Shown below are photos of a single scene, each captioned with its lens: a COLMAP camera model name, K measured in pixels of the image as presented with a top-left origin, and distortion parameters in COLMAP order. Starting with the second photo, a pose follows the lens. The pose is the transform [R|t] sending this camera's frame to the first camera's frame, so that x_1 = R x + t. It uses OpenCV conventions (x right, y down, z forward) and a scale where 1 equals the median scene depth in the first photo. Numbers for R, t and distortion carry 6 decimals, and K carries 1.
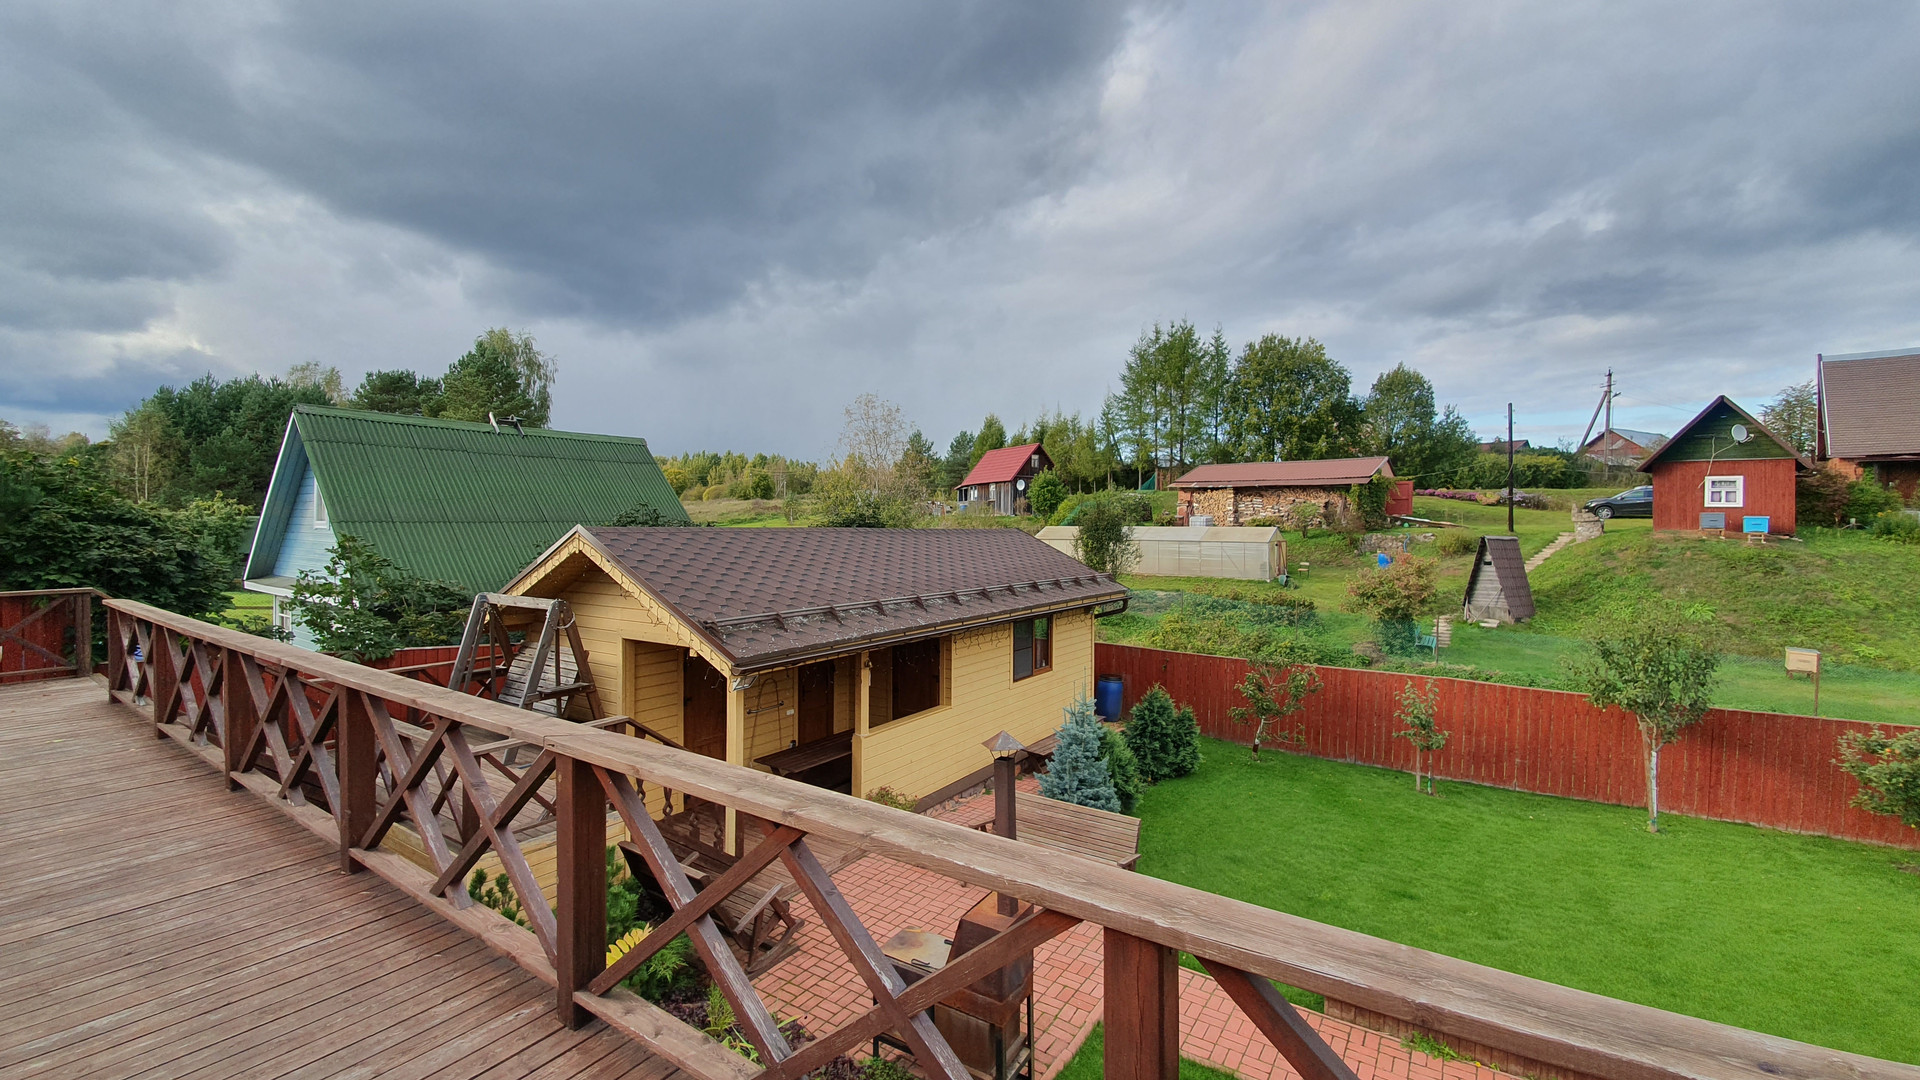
lens RADIAL K [[772.5, 0, 947.0], [0, 772.5, 519.7], [0, 0, 1]] dist [0.008820, -0.014427]
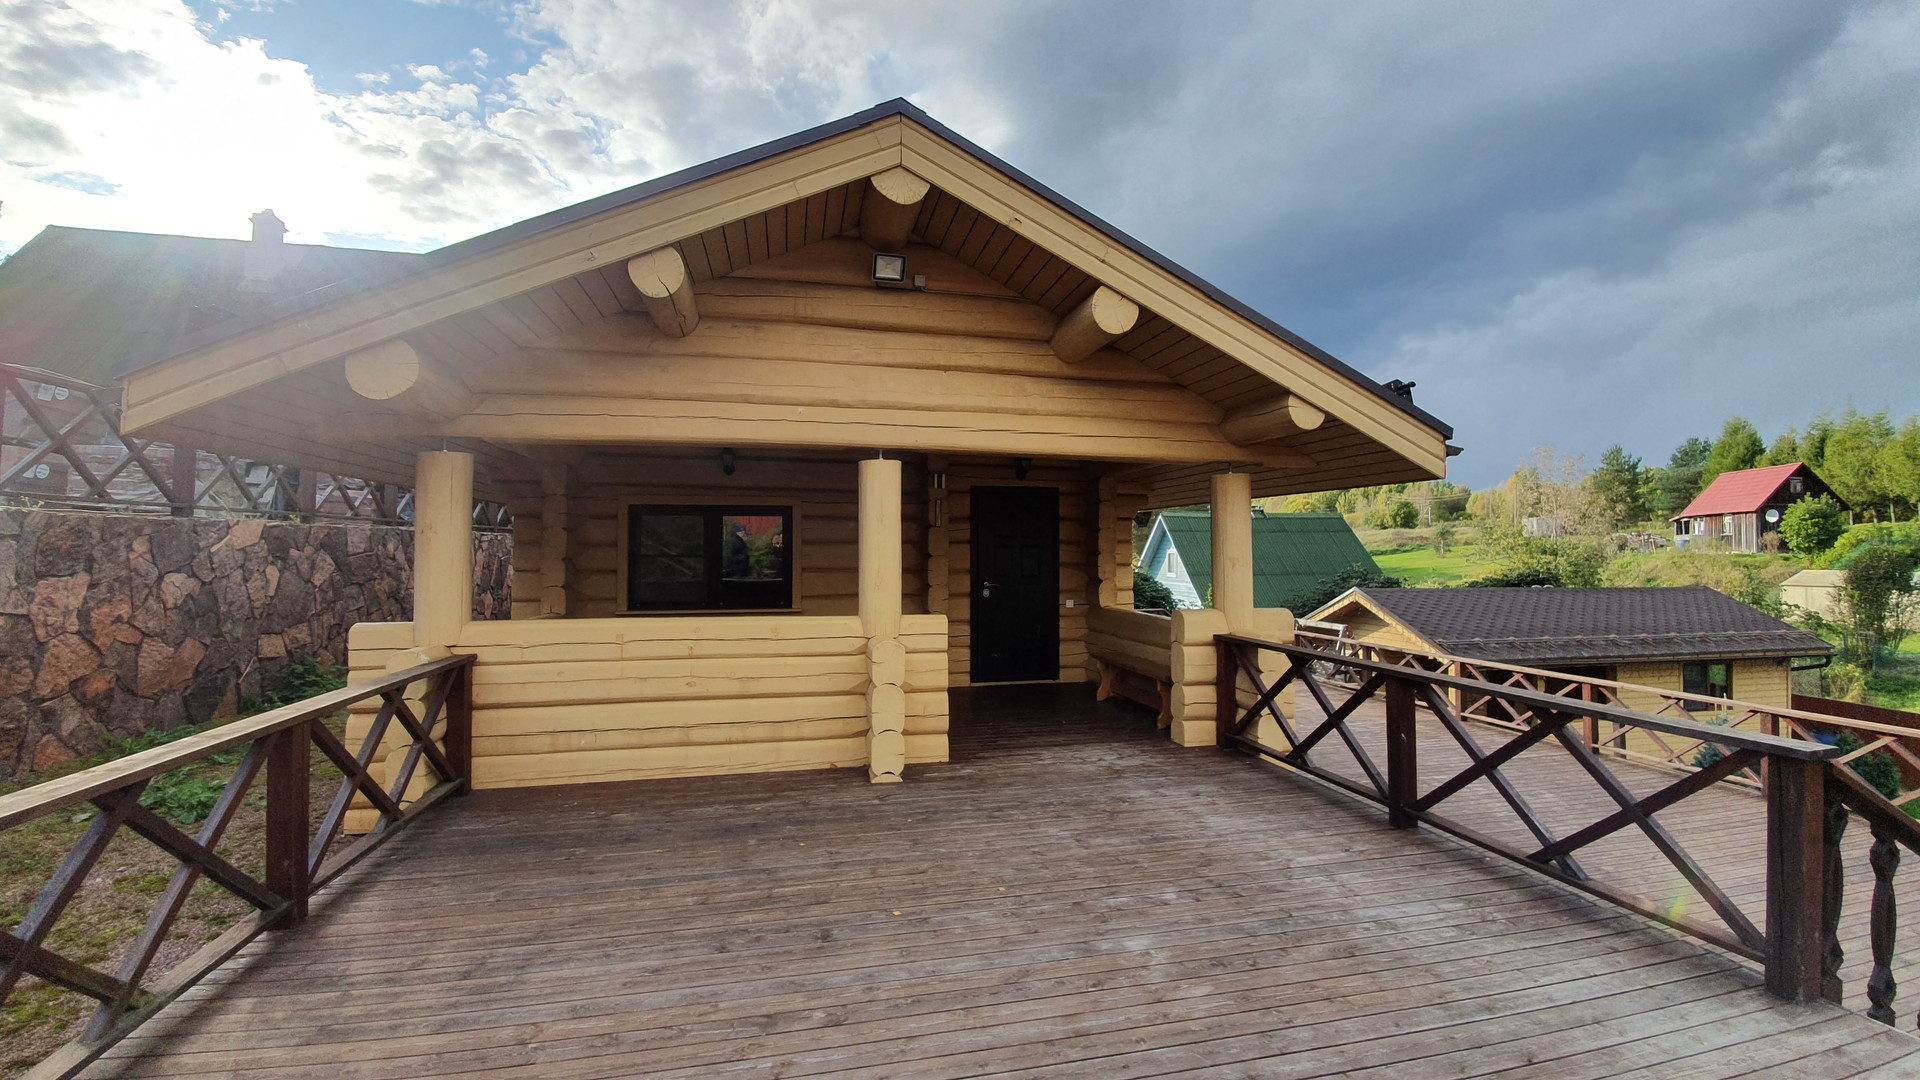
lens RADIAL K [[766.1, 0, 956.1], [0, 766.1, 518.0], [0, 0, 1]] dist [0.005124, -0.013379]
pose [[0.723499, -0.029697, -0.689686, 0.025553], [0.004813, 0.999267, -0.037978, -0.018161], [0.690308, 0.024158, 0.723112, -0.200973]]
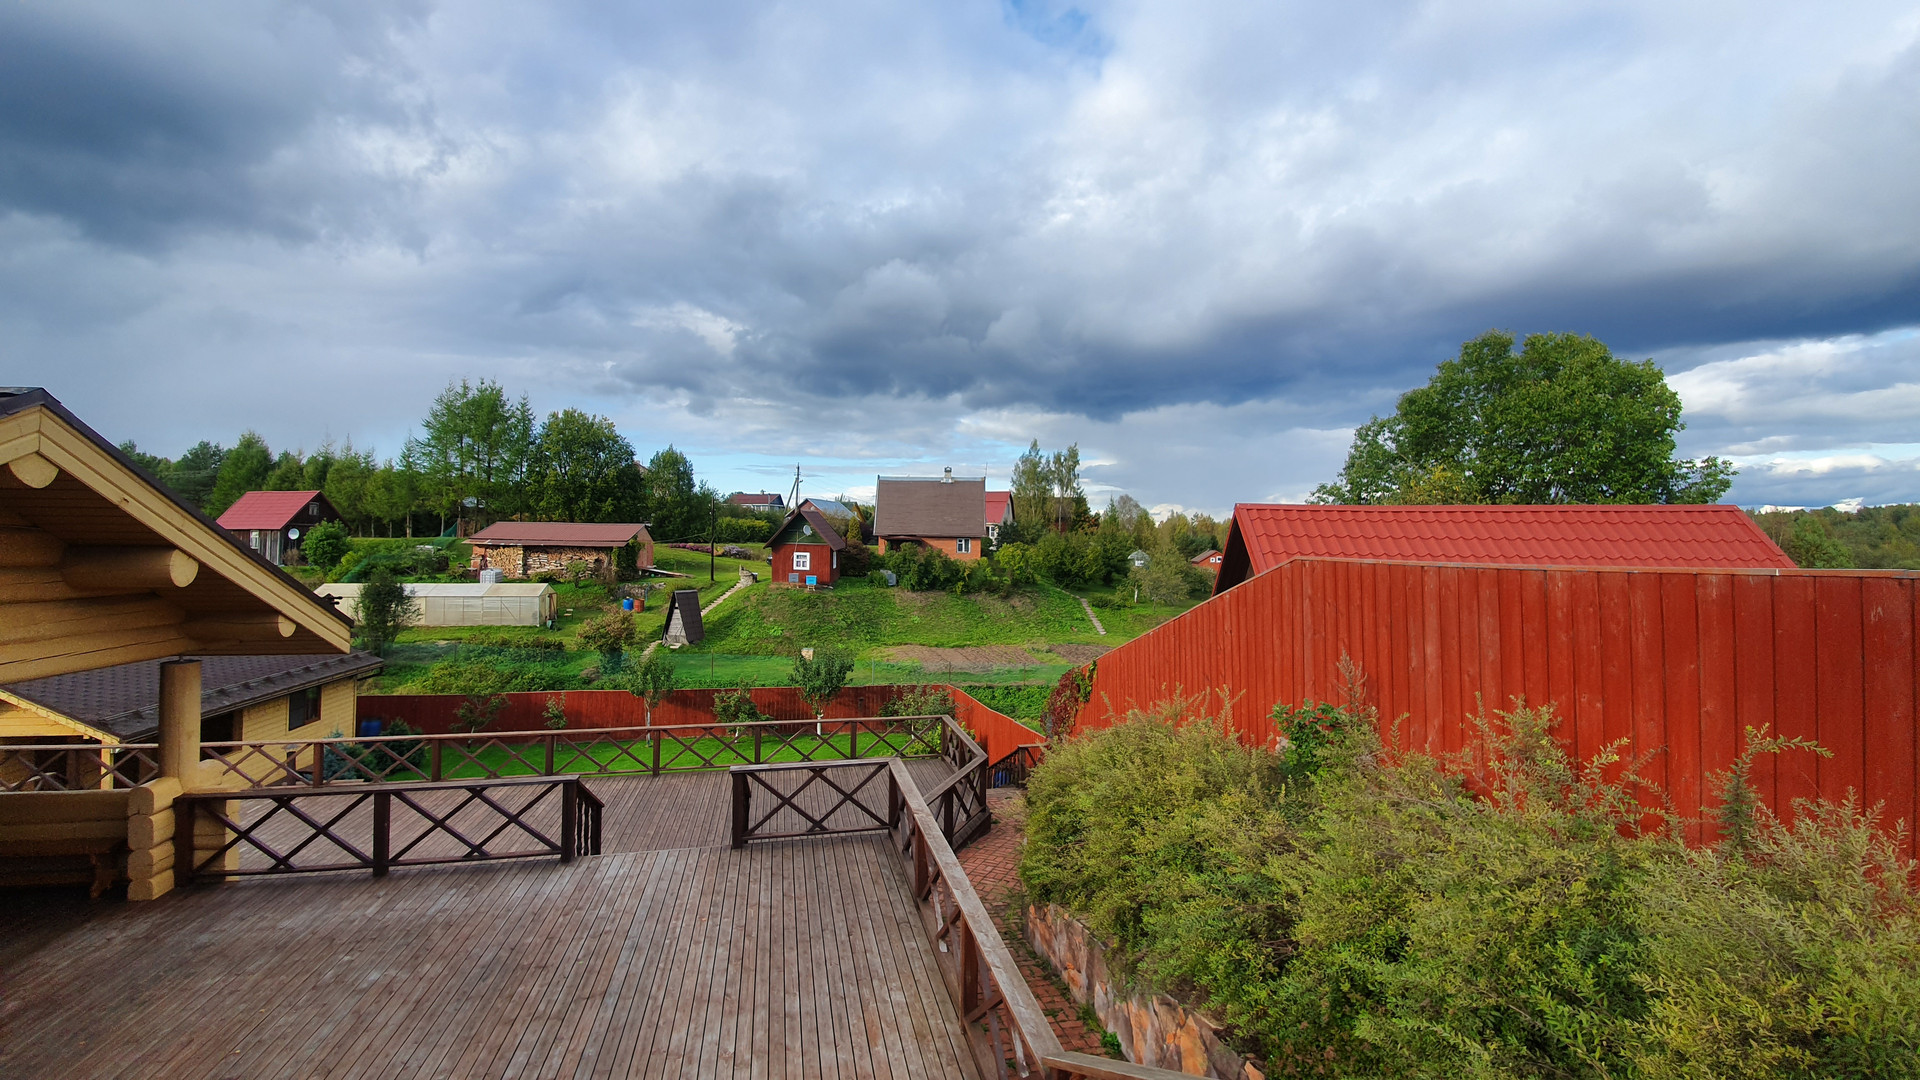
lens RADIAL K [[760.0, 0, 951.0], [0, 760.0, 524.6], [0, 0, 1]] dist [0.018112, -0.019338]
pose [[0.690757, 0.021198, 0.722776, -0.030293], [-0.011301, 0.999765, -0.018522, -0.054743], [-0.722998, 0.004626, 0.690834, -0.290876]]
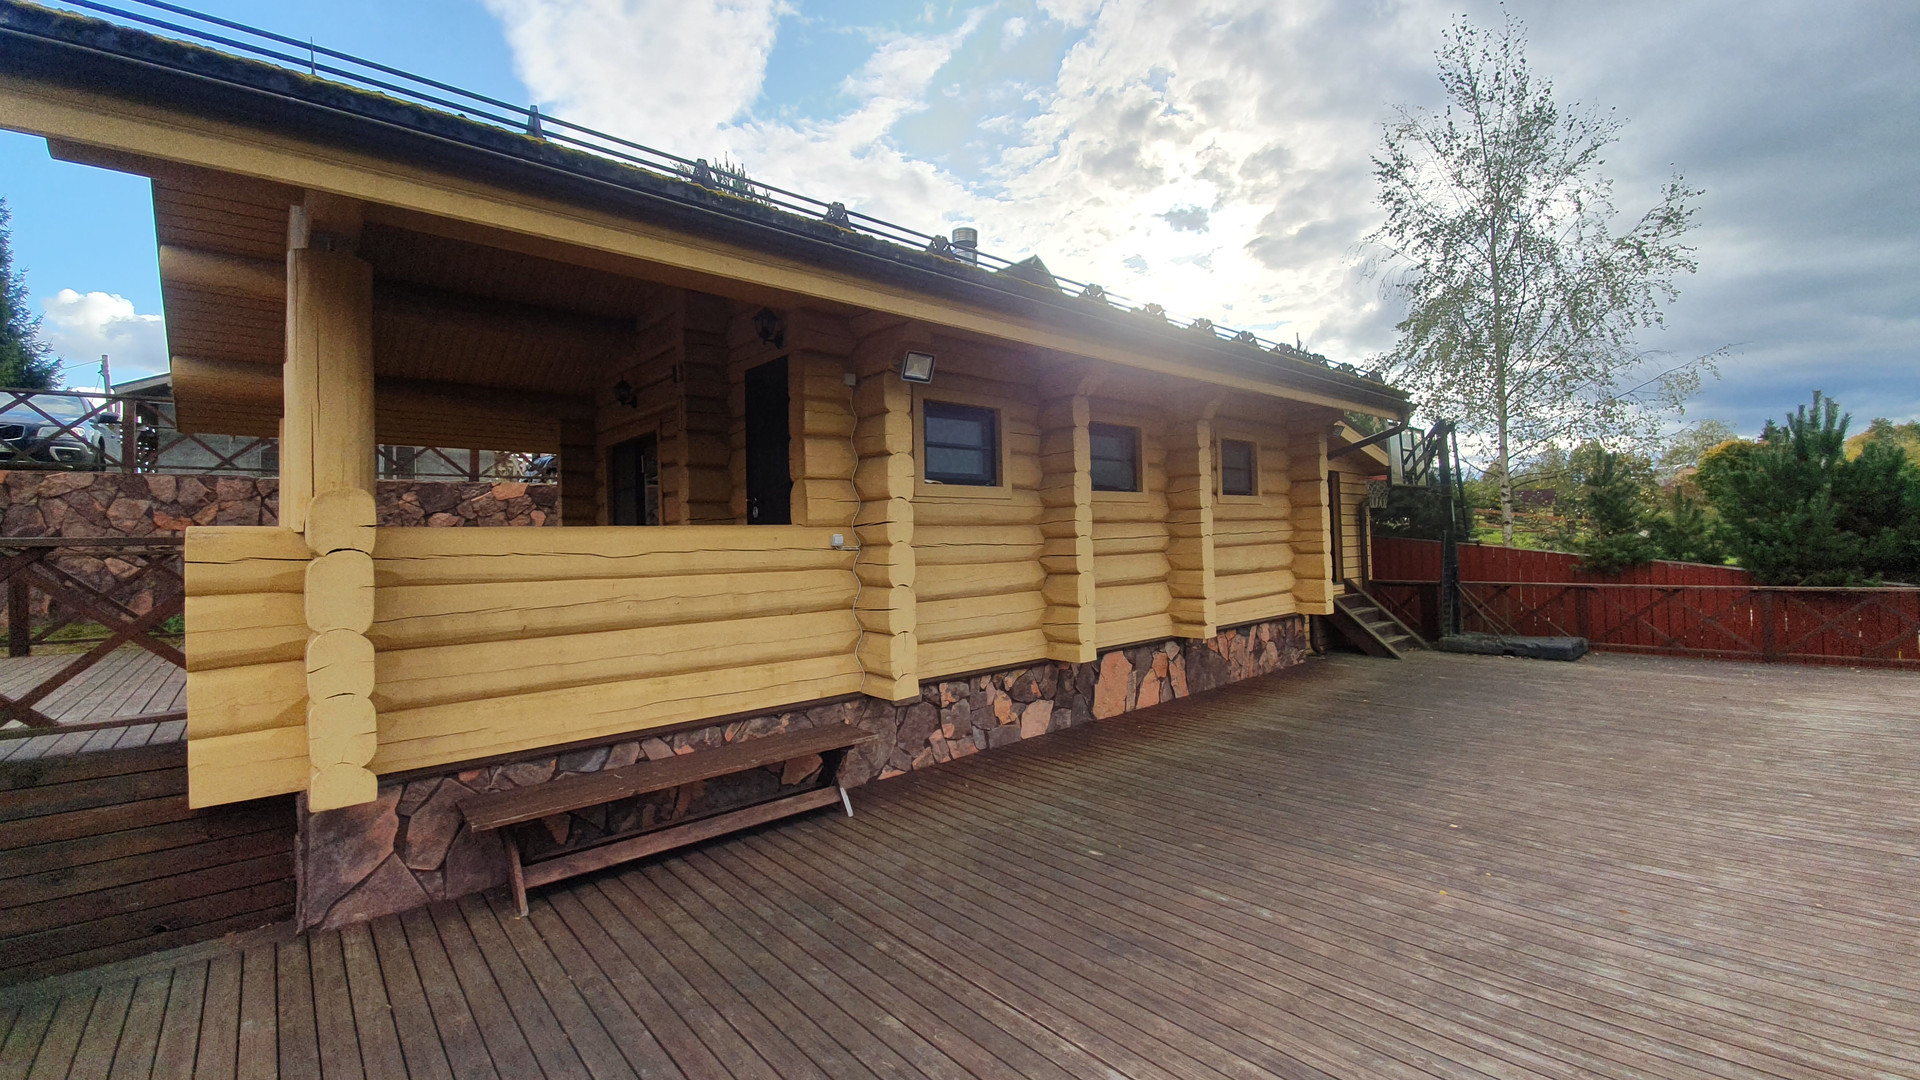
lens RADIAL K [[766.1, 0, 956.1], [0, 766.1, 518.0], [0, 0, 1]] dist [0.005124, -0.013379]
pose [[-0.250883, -0.025046, -0.967693, 0.025857], [0.031236, 0.998935, -0.033953, -0.001845], [0.967513, -0.038745, -0.249834, -0.013226]]
